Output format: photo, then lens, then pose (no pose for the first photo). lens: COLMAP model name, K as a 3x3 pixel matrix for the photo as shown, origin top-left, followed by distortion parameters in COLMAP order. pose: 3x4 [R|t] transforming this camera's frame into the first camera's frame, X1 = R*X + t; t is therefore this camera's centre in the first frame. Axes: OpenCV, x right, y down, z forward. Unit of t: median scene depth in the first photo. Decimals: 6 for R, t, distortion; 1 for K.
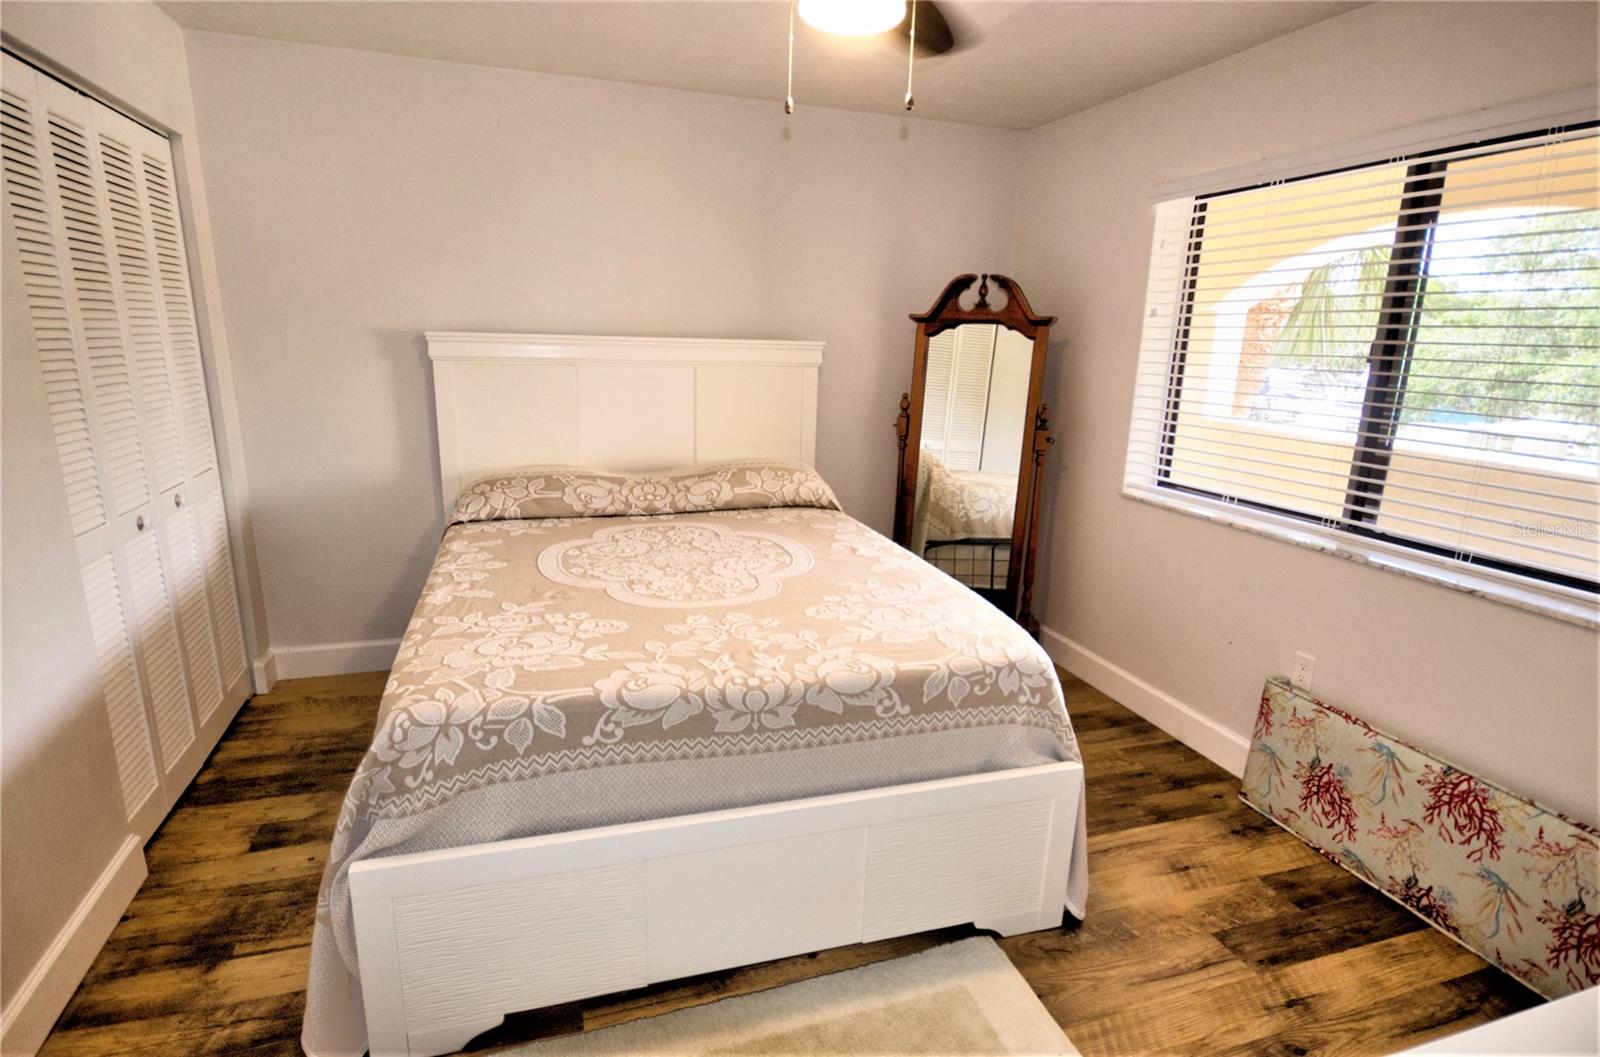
lens RADIAL K [[843.1, 0, 804.1], [0, 843.1, 533.4], [0, 0, 1]] dist [-0.004939, -0.000449]
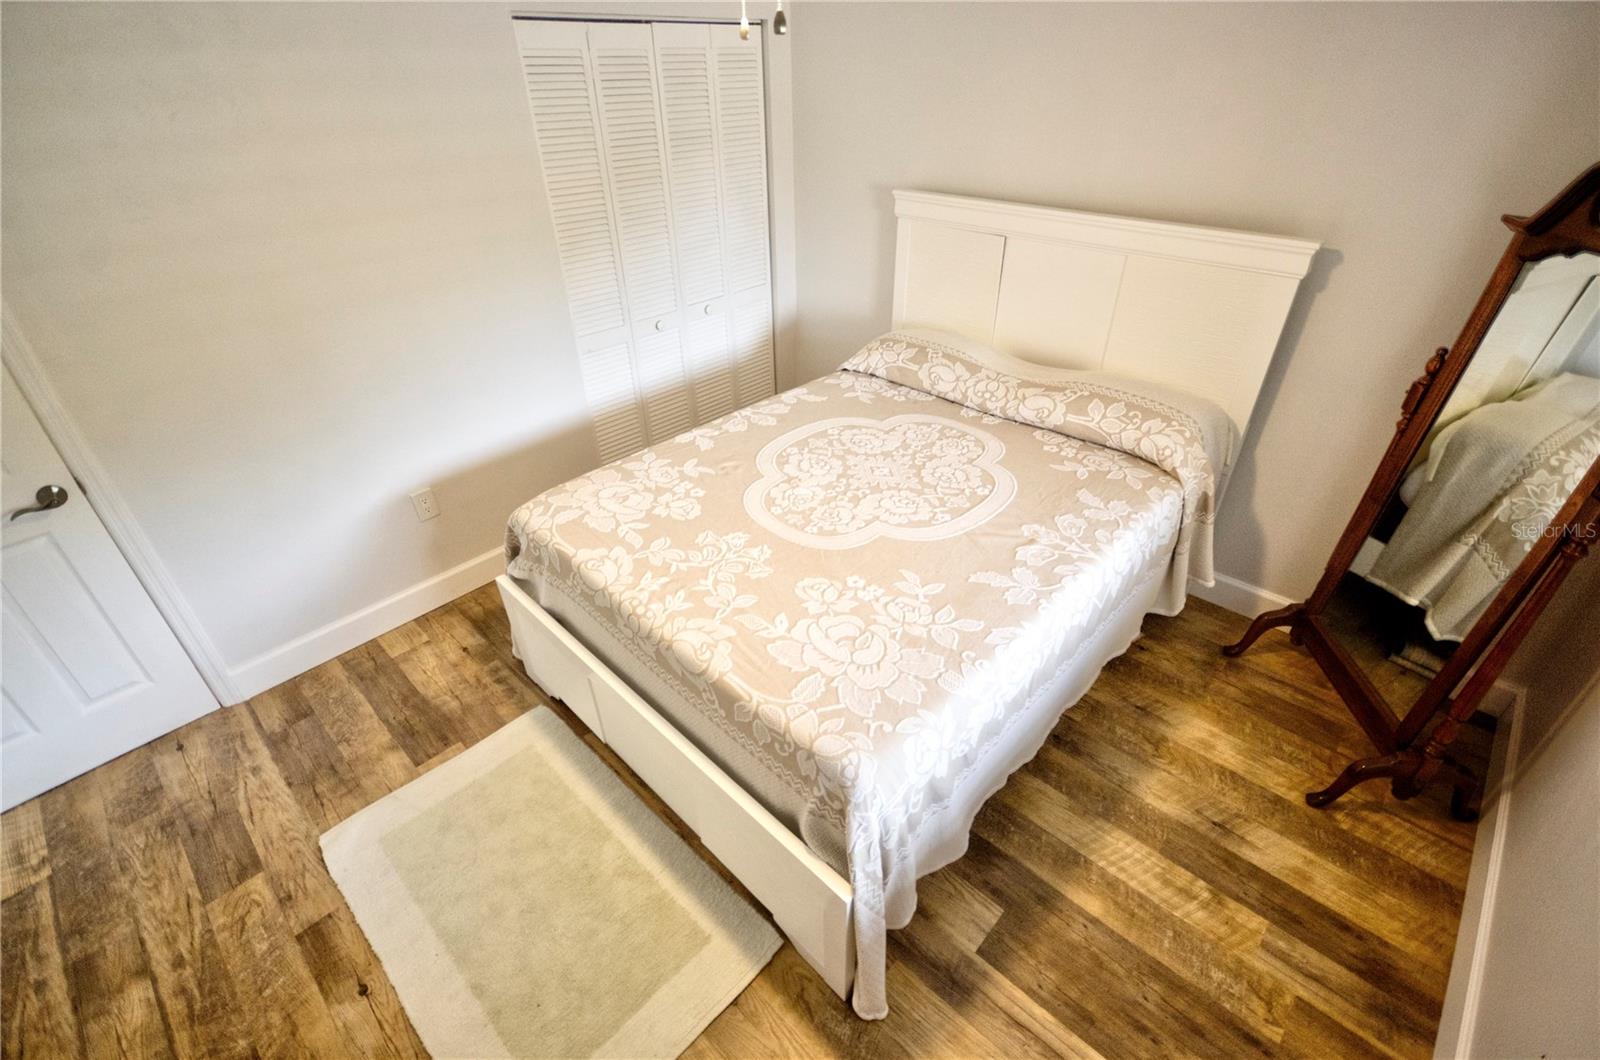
lens RADIAL K [[714.0, 0, 806.1], [0, 714.0, 533.3], [0, 0, 1]] dist [0.002954, -0.004886]
pose [[0.467207, 0.459927, -0.755106, 0.567355], [-0.179146, 0.885578, 0.428553, -0.294743], [0.865808, -0.064948, 0.496143, 0.522515]]
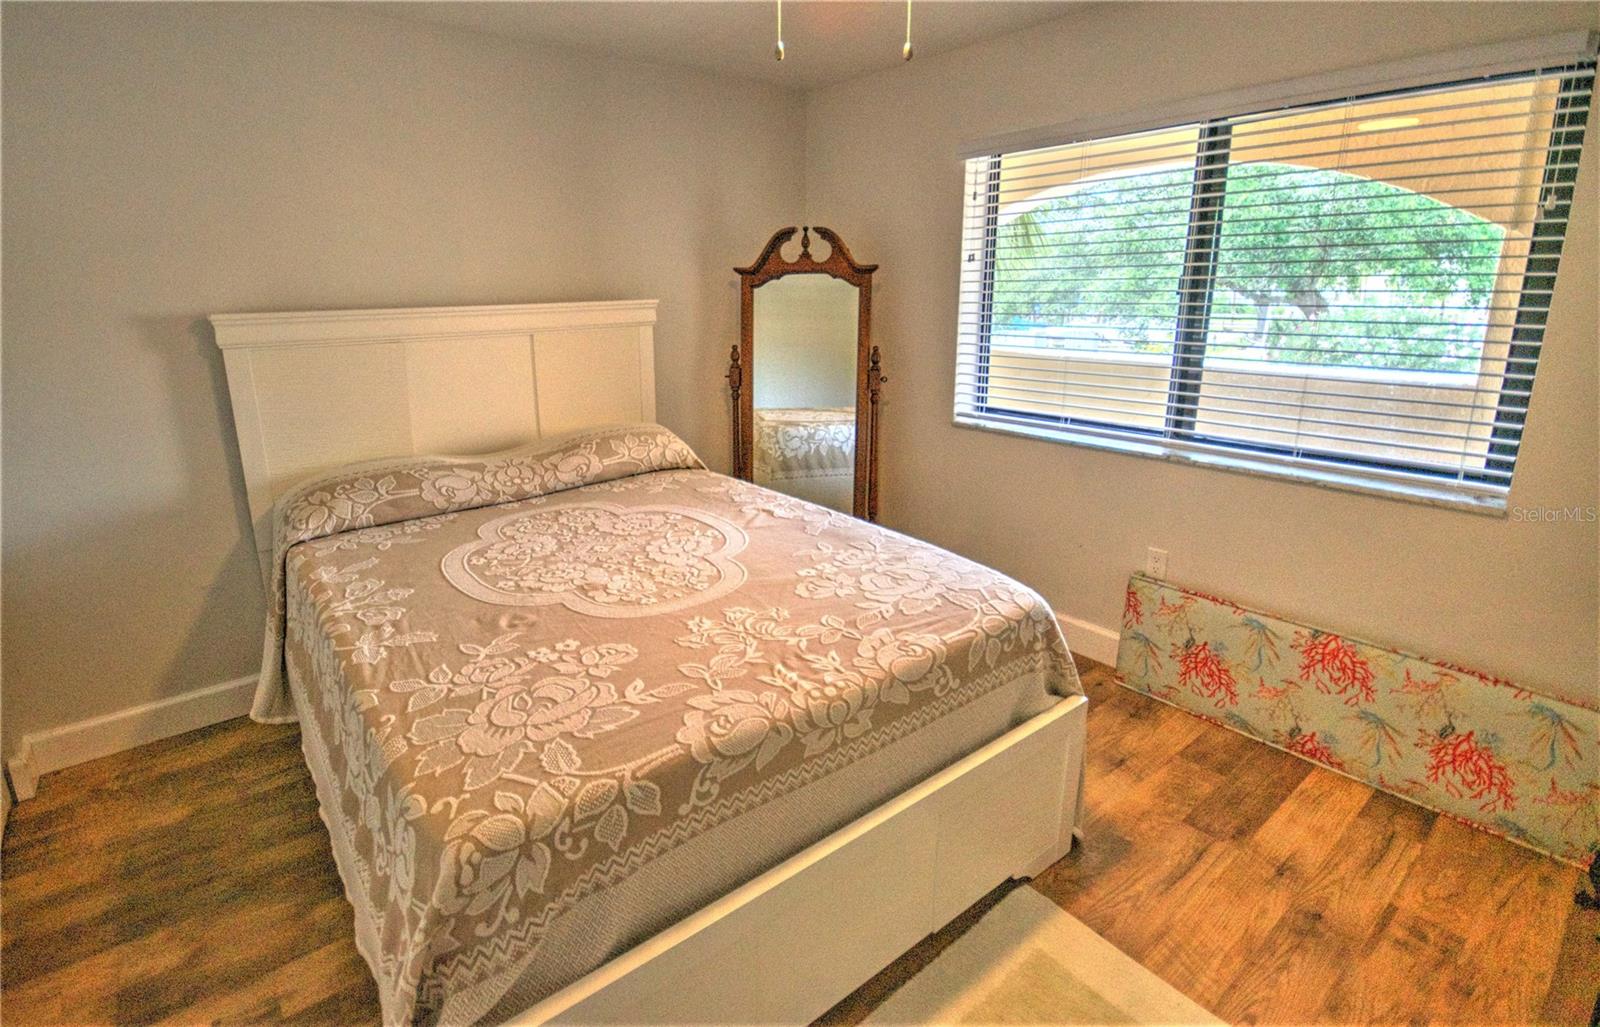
lens RADIAL K [[766.8, 0, 736.4], [0, 766.8, 459.4], [0, 0, 1]] dist [-0.001000, -0.001629]
pose [[0.946655, -0.118073, 0.299840, -0.273056], [0.118548, 0.992808, 0.016674, -0.069415], [-0.299652, 0.019761, 0.953844, 0.183659]]
